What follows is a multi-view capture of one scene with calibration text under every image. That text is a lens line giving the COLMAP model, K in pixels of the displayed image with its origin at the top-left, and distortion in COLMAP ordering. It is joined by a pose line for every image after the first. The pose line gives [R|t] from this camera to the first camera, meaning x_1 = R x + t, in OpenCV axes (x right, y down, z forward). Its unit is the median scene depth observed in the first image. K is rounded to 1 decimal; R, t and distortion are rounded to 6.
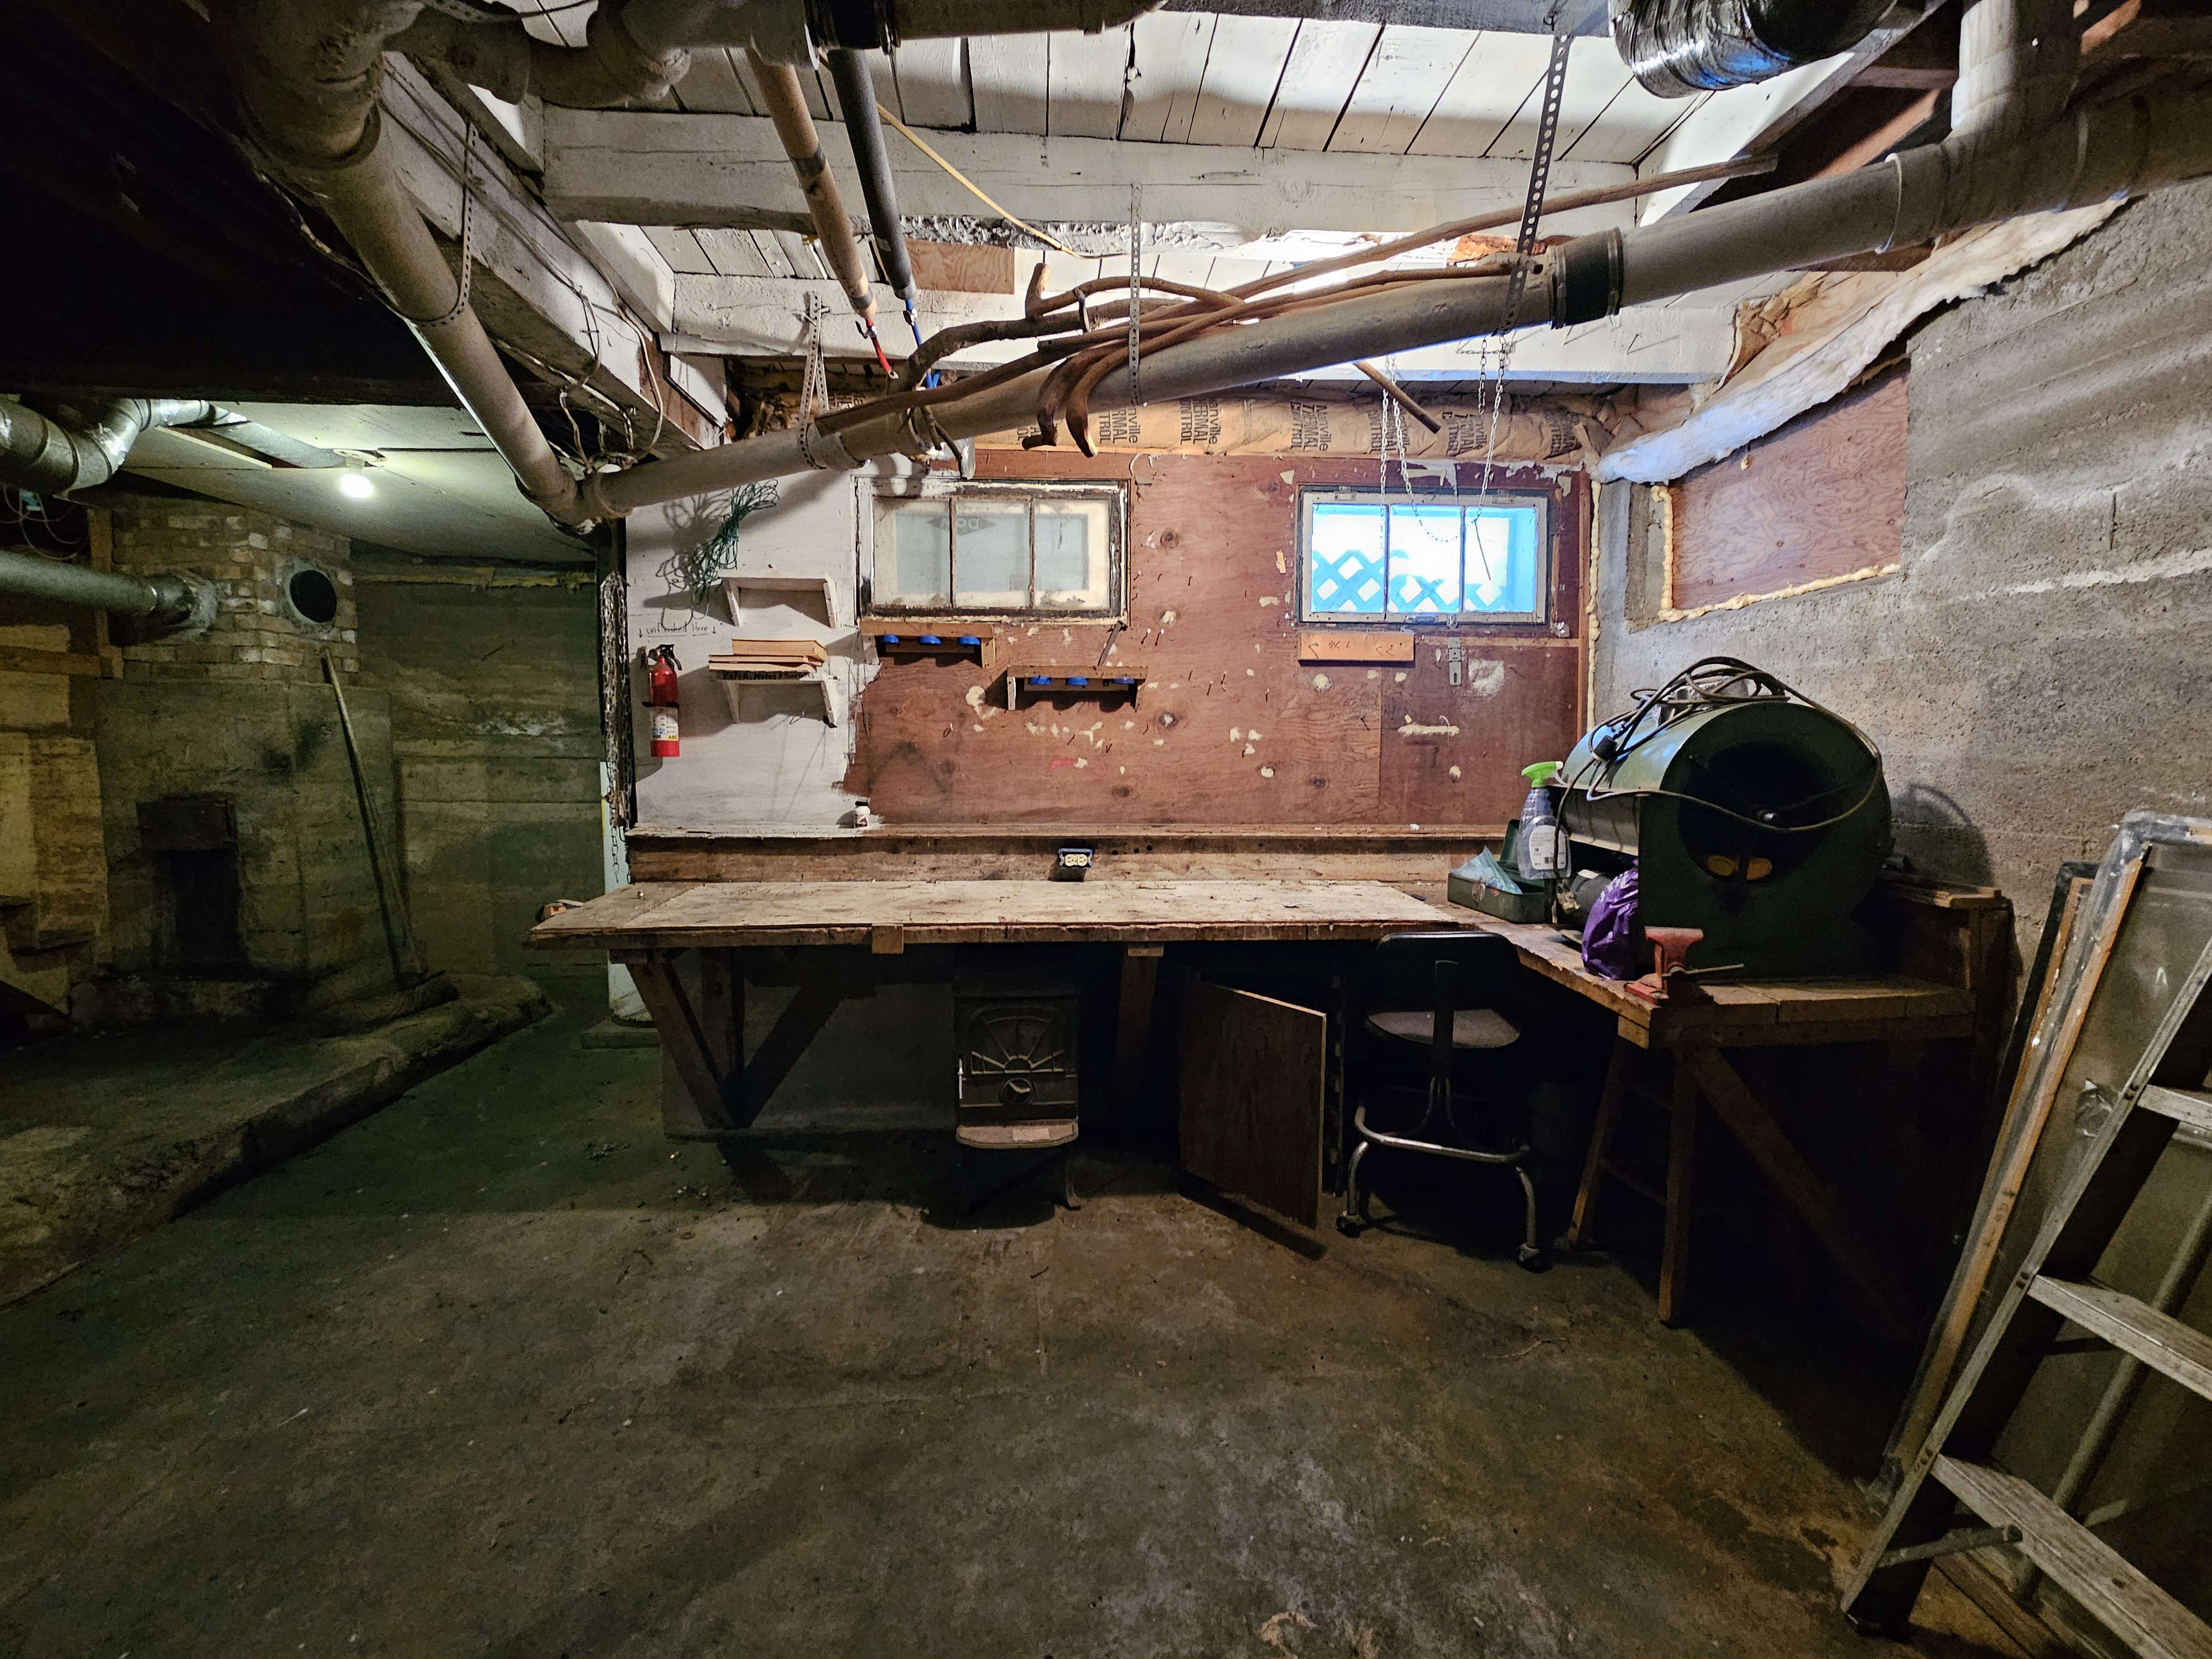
lens RADIAL K [[911.3, 0, 1097.7], [0, 911.3, 818.6], [0, 0, 1]] dist [0.001069, 0.000057]
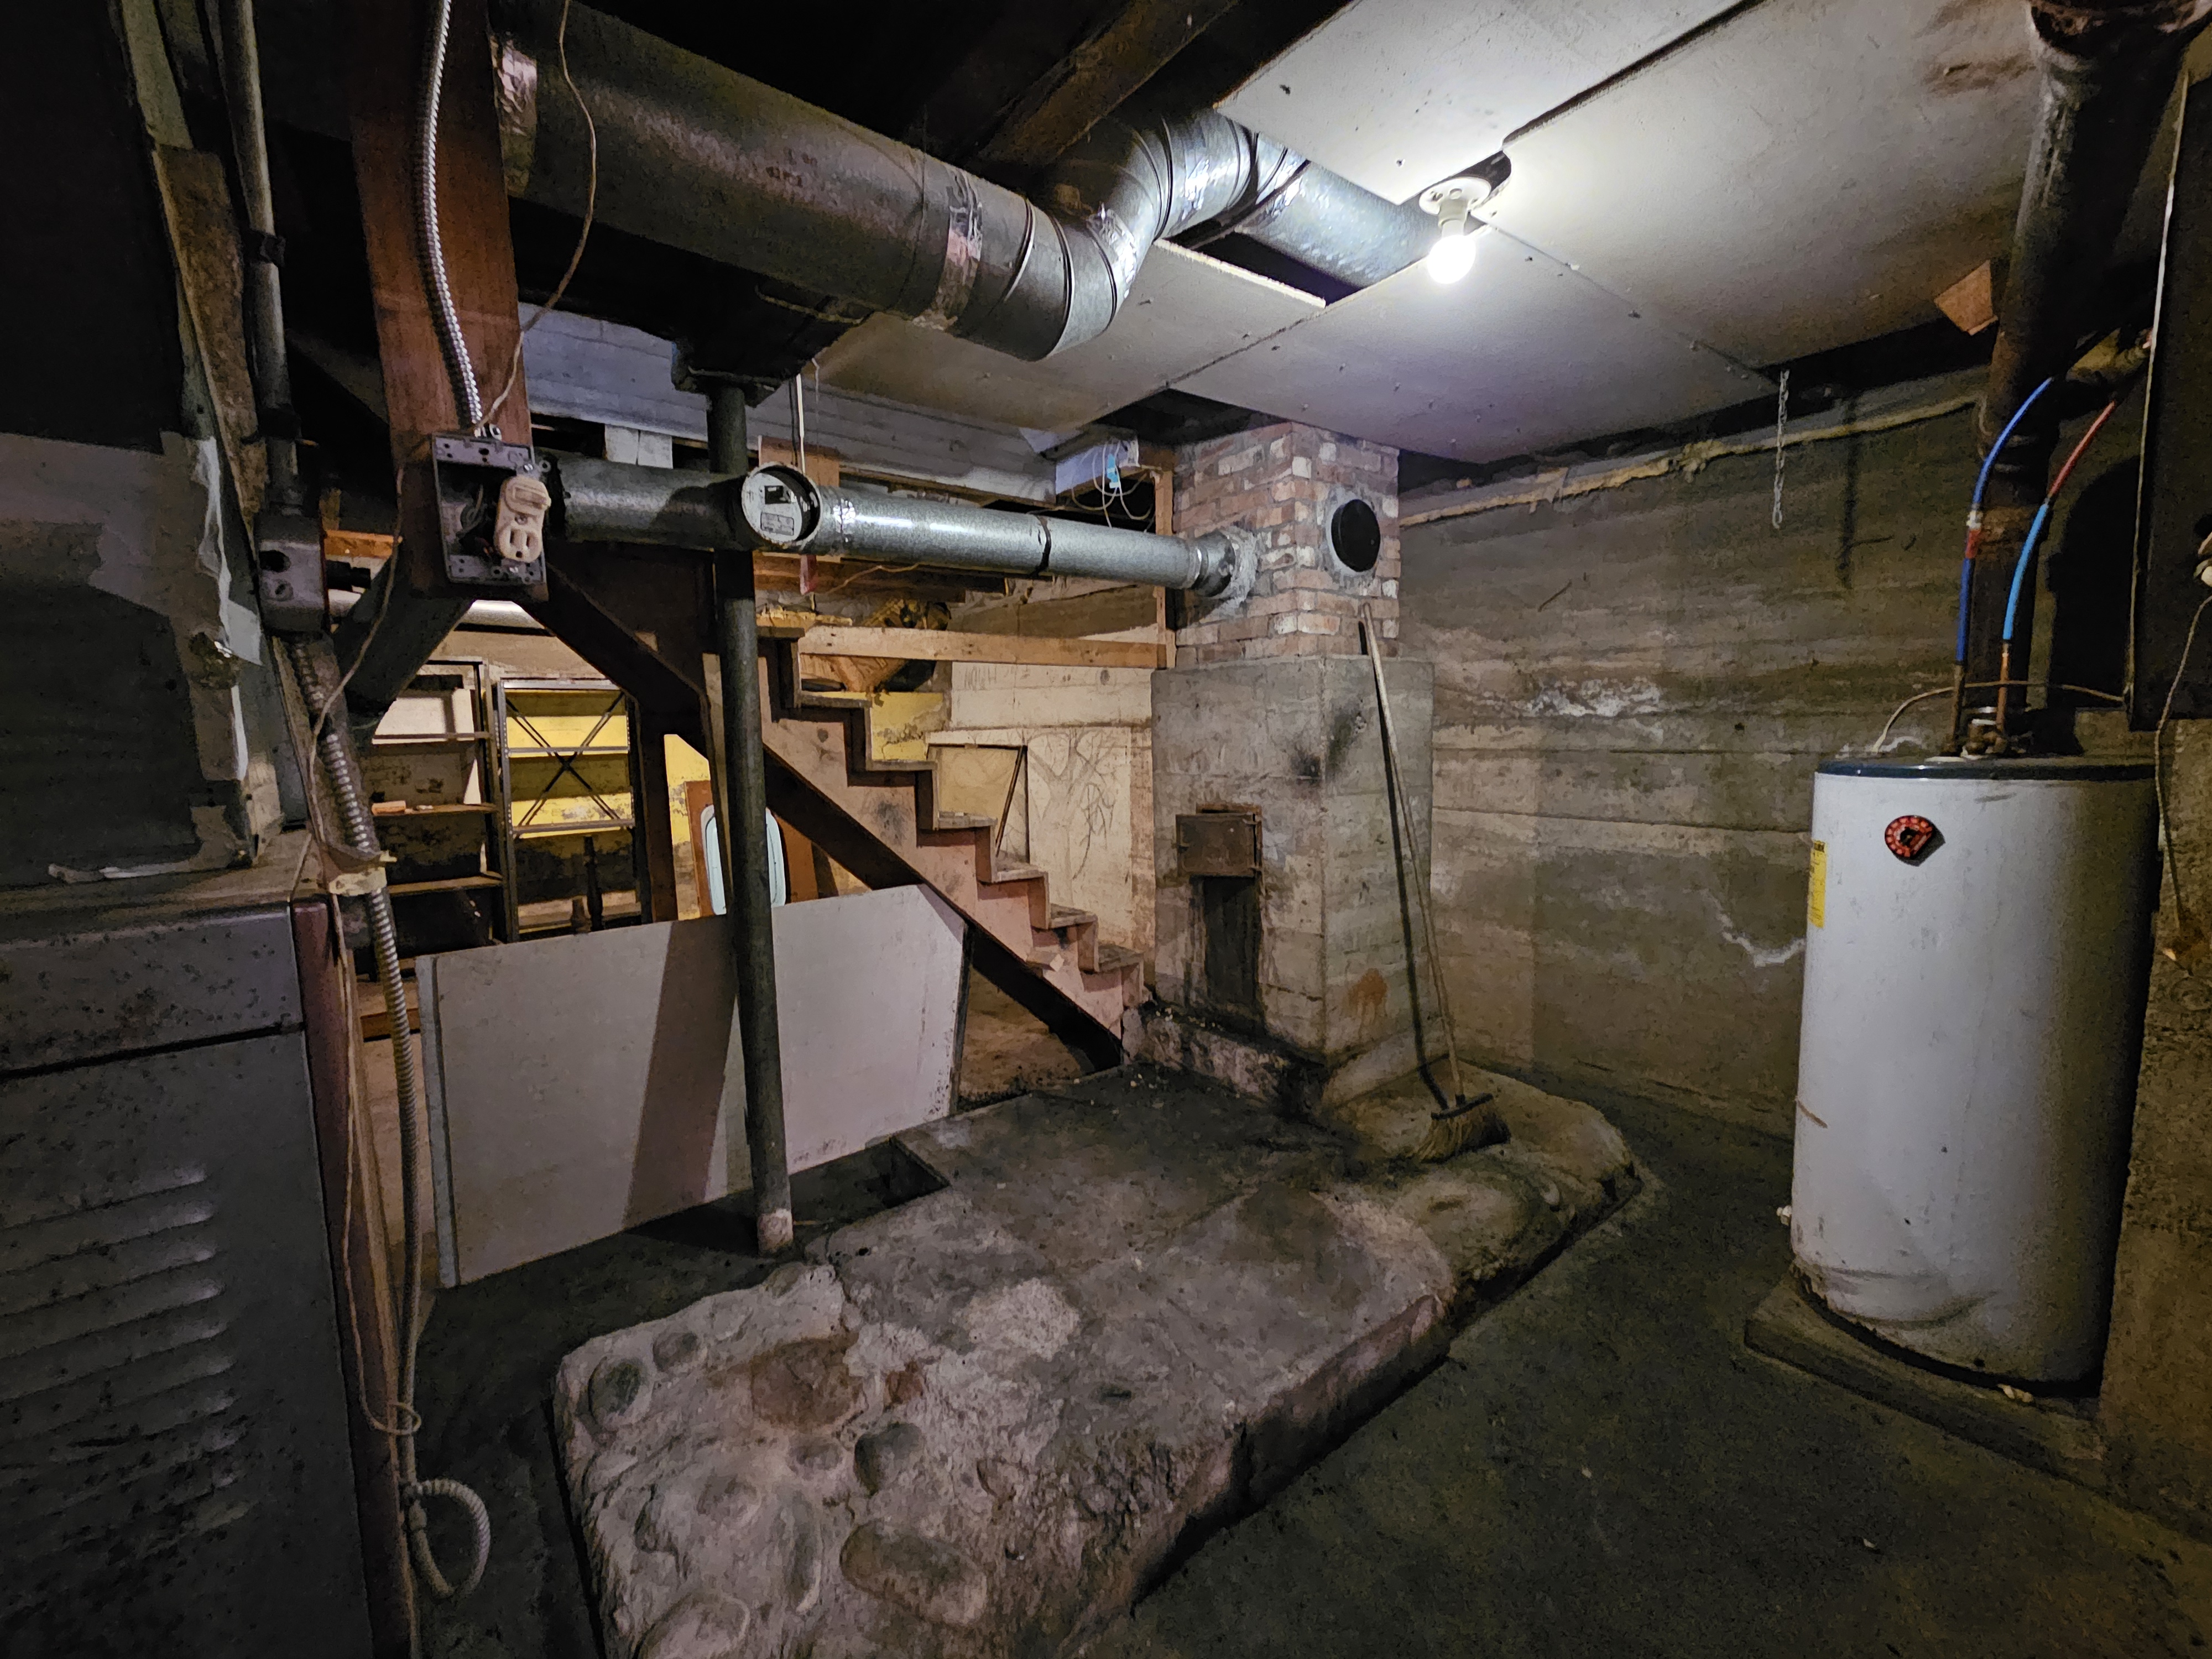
lens RADIAL K [[911.3, 0, 1089.7], [0, 911.3, 823.8], [0, 0, 1]] dist [0.001069, 0.000057]
pose [[0.574362, 0.067883, -0.815782, -0.389653], [-0.034324, 0.997676, 0.058852, -0.052855], [0.817882, -0.005801, 0.575357, 0.425287]]
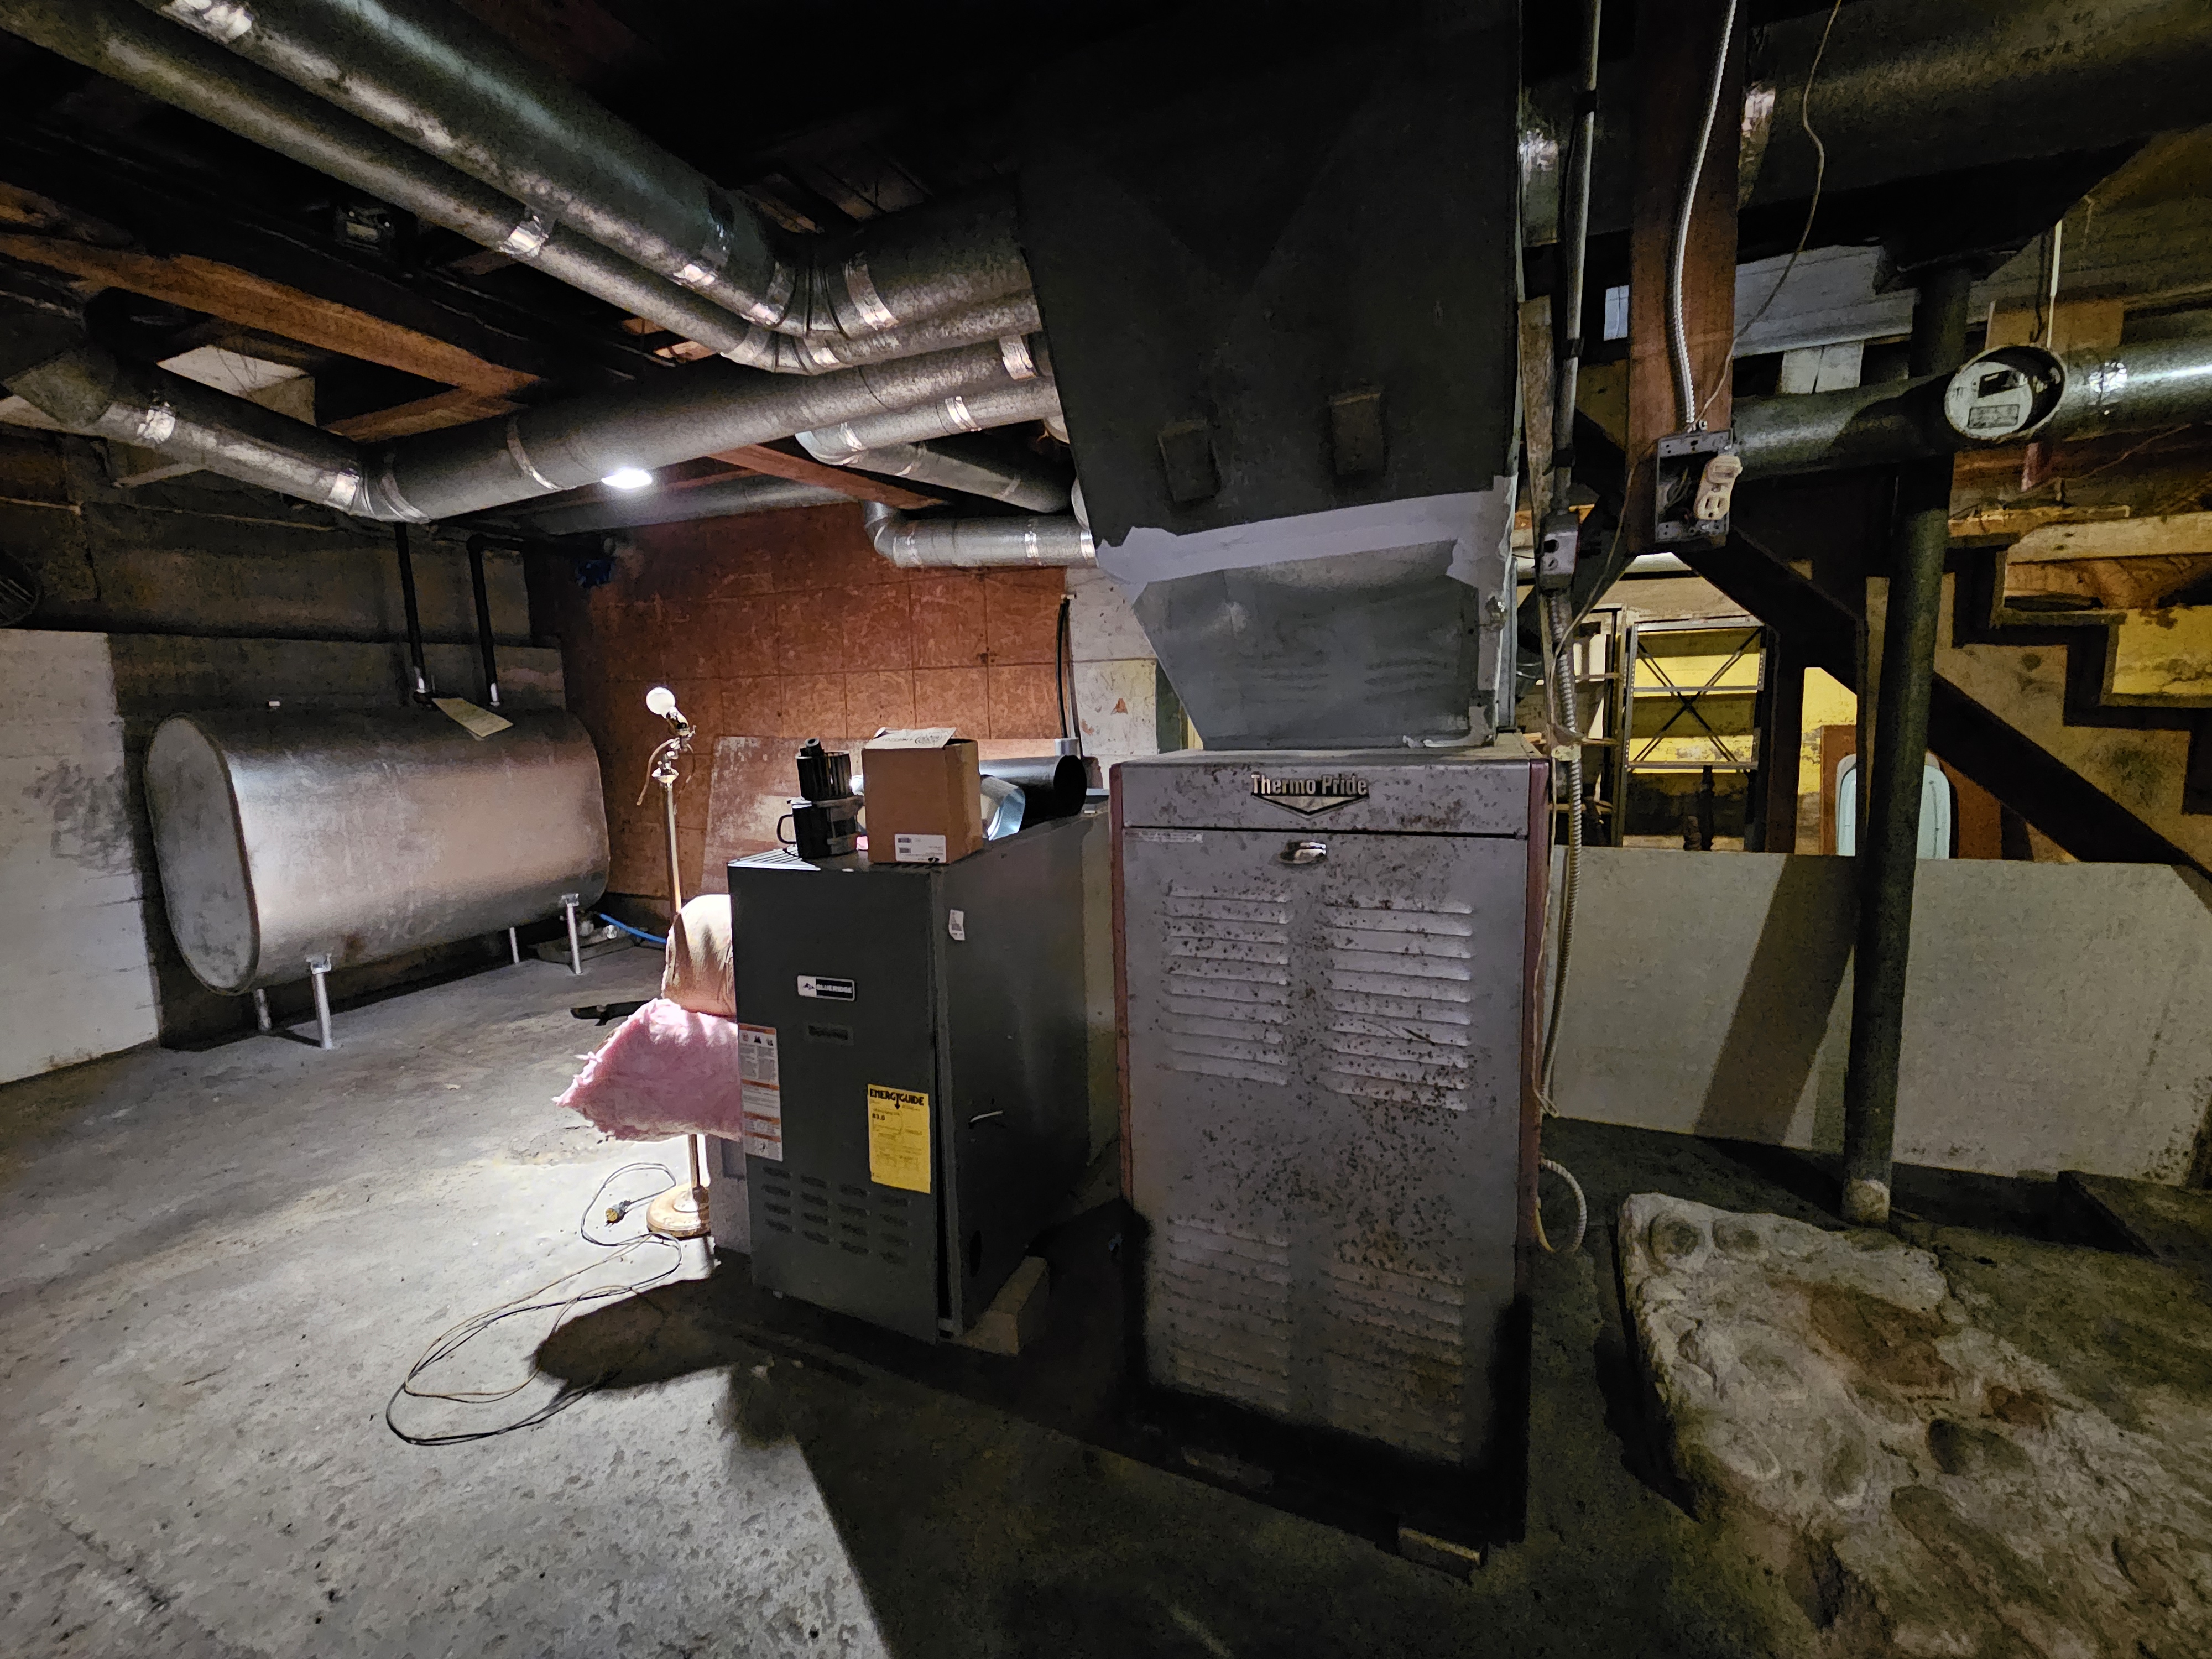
lens RADIAL K [[911.3, 0, 1086.0], [0, 911.3, 814.1], [0, 0, 1]] dist [0.001069, 0.000057]
pose [[-0.464294, 0.116162, -0.878030, -0.298727], [-0.039236, 0.987691, 0.151418, -0.042274], [0.884811, 0.104753, -0.454022, 0.407226]]
